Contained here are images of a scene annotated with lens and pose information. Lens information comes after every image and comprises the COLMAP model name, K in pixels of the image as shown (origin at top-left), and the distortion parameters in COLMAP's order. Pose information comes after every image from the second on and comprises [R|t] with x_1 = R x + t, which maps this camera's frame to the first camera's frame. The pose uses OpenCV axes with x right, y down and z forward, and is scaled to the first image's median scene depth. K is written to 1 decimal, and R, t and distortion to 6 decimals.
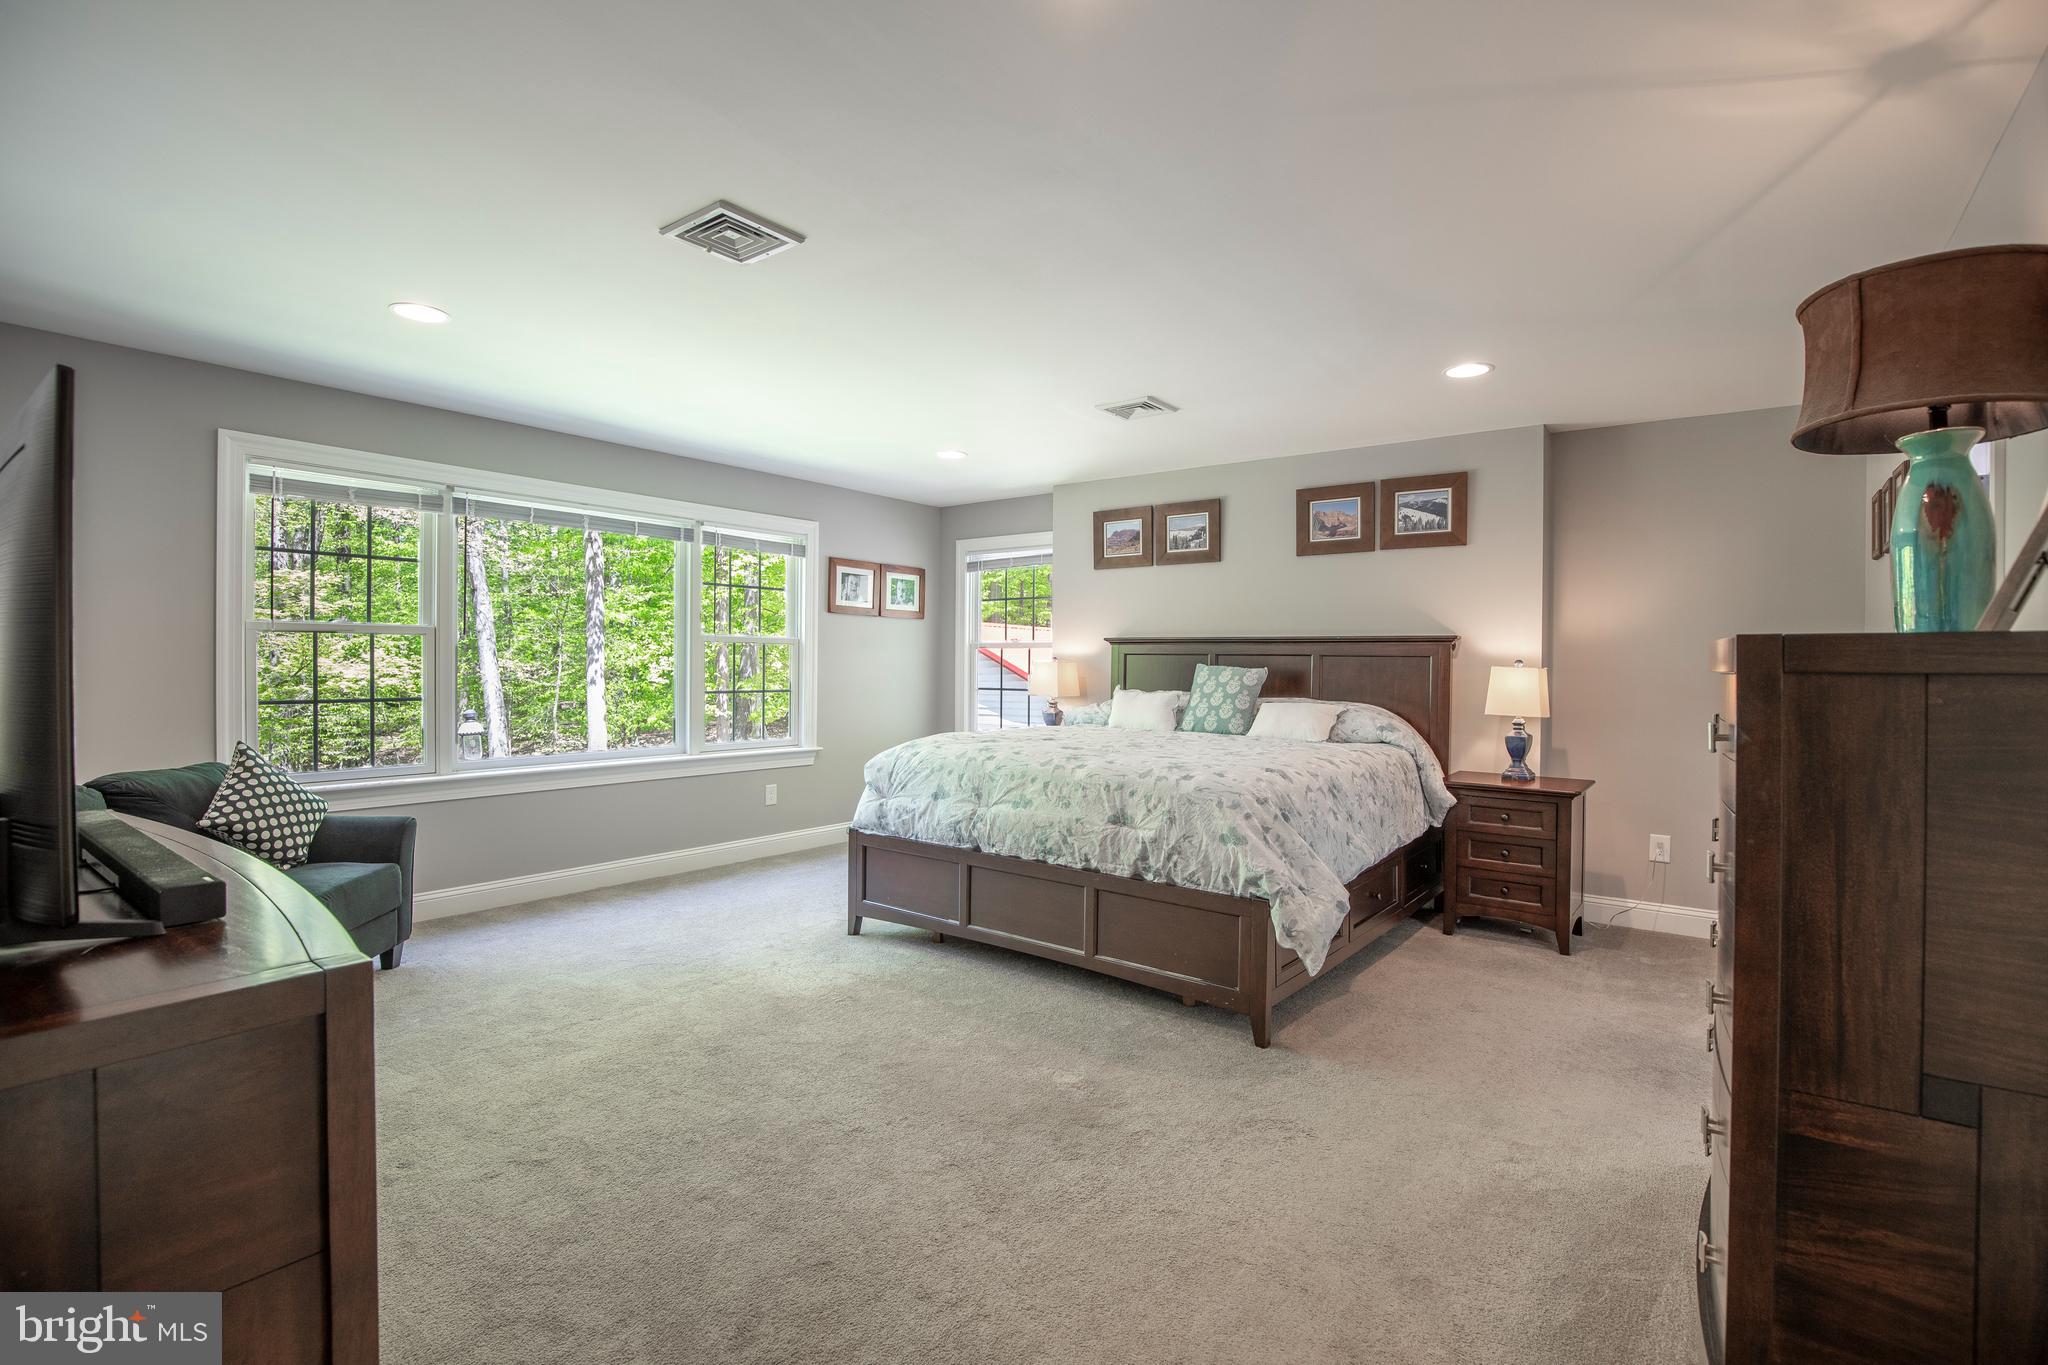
lens RADIAL K [[939.8, 0, 1029.1], [0, 939.8, 674.3], [0, 0, 1]] dist [-0.004847, 0.000364]
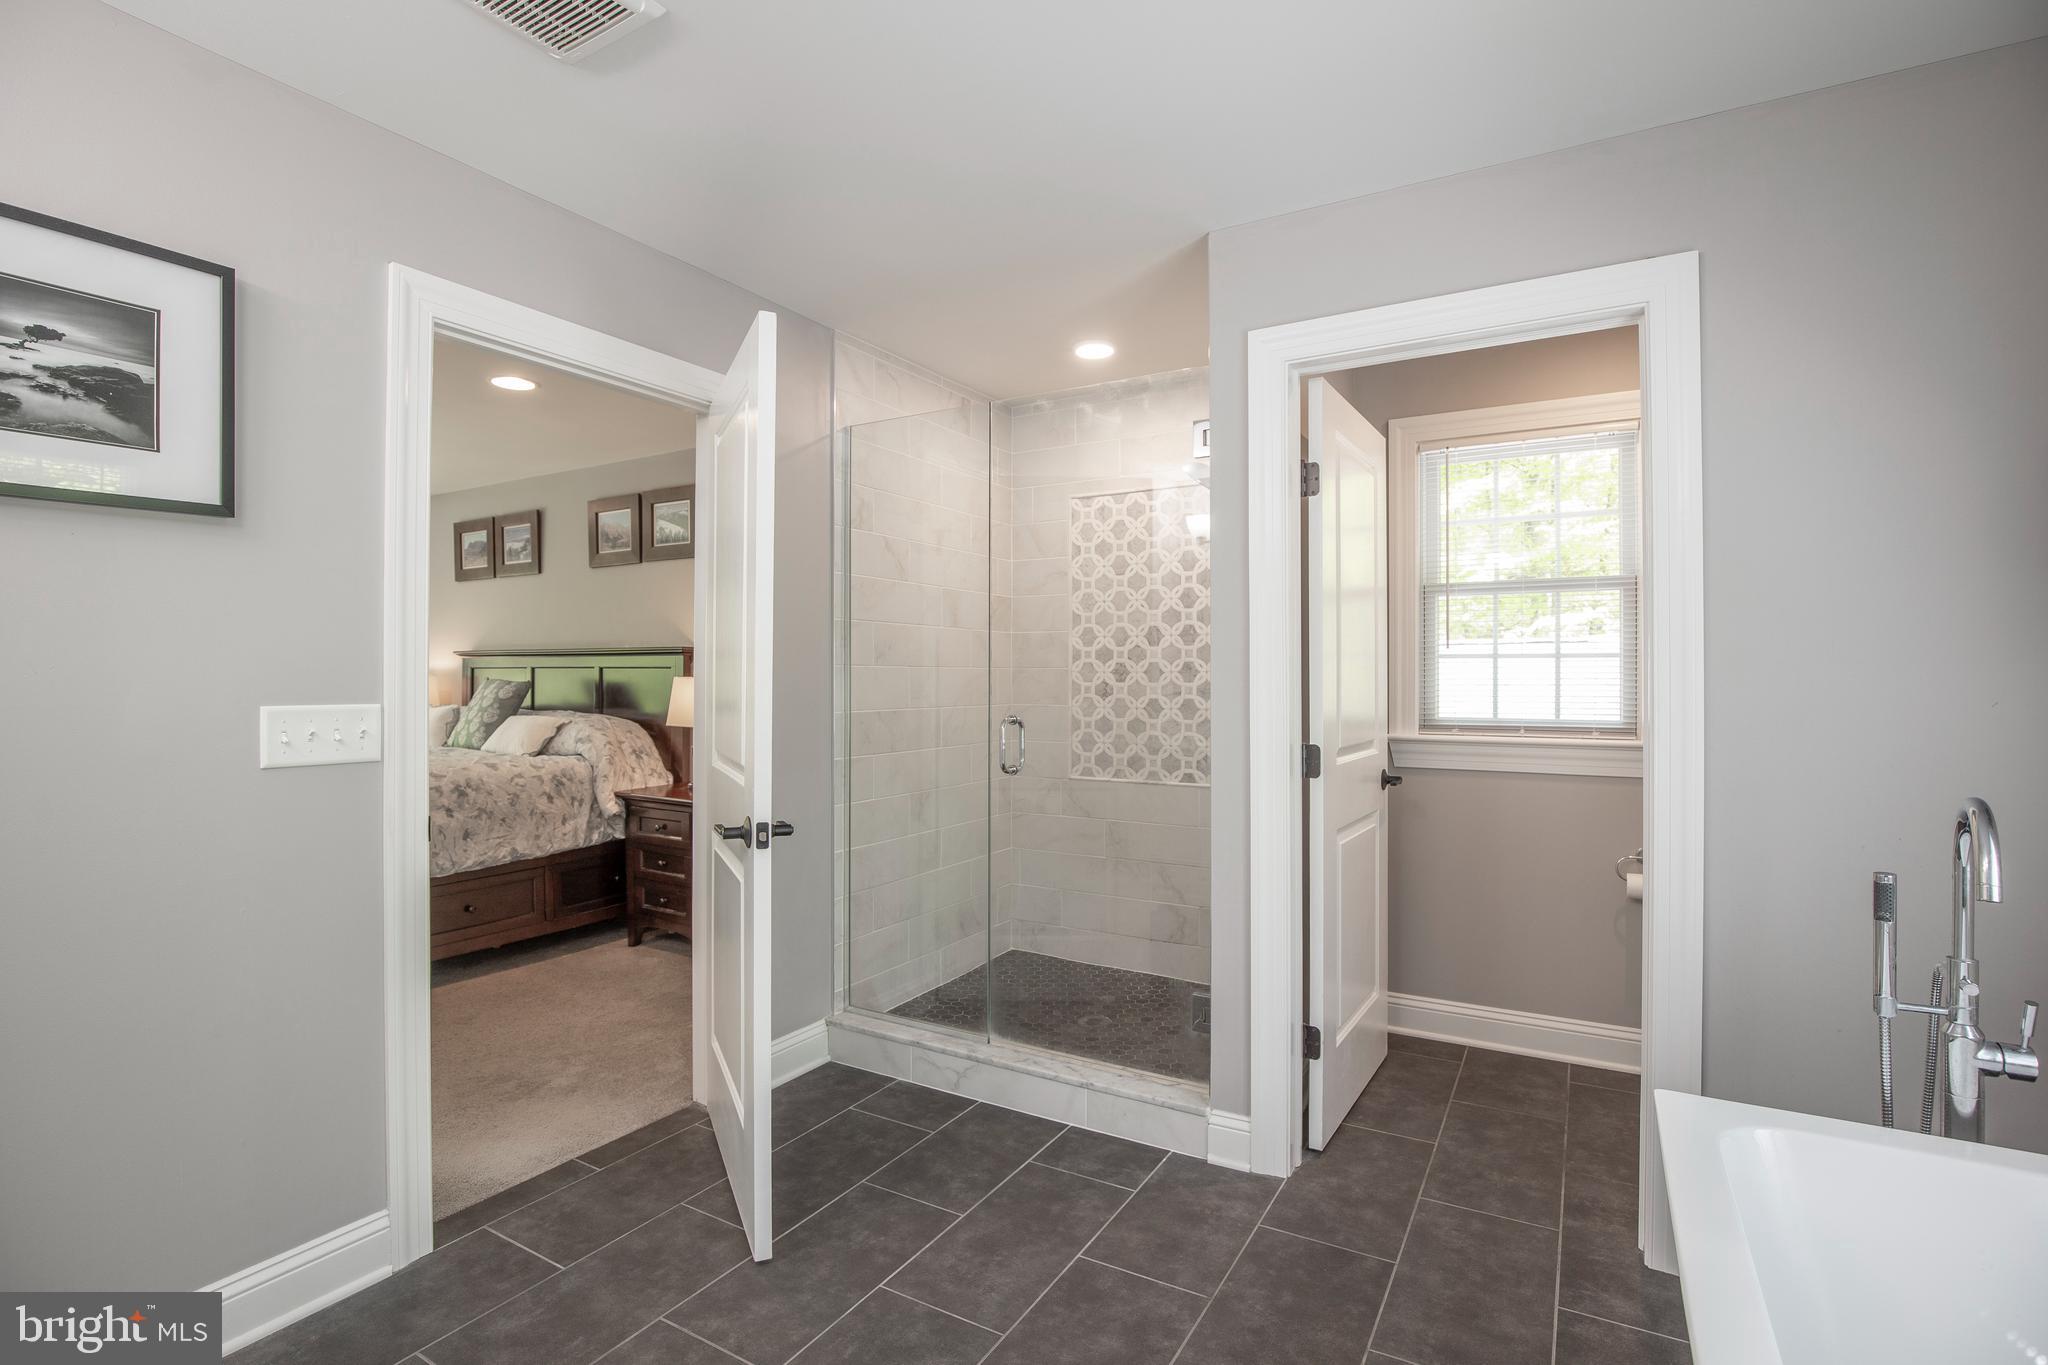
lens RADIAL K [[939.8, 0, 1020.6], [0, 939.8, 682.7], [0, 0, 1]] dist [-0.004847, 0.000364]
pose [[0.993588, -0.008315, 0.112751, 0.588798], [0.009581, 0.999897, -0.010685, 0.009596], [-0.112651, 0.011697, 0.993566, -0.031954]]
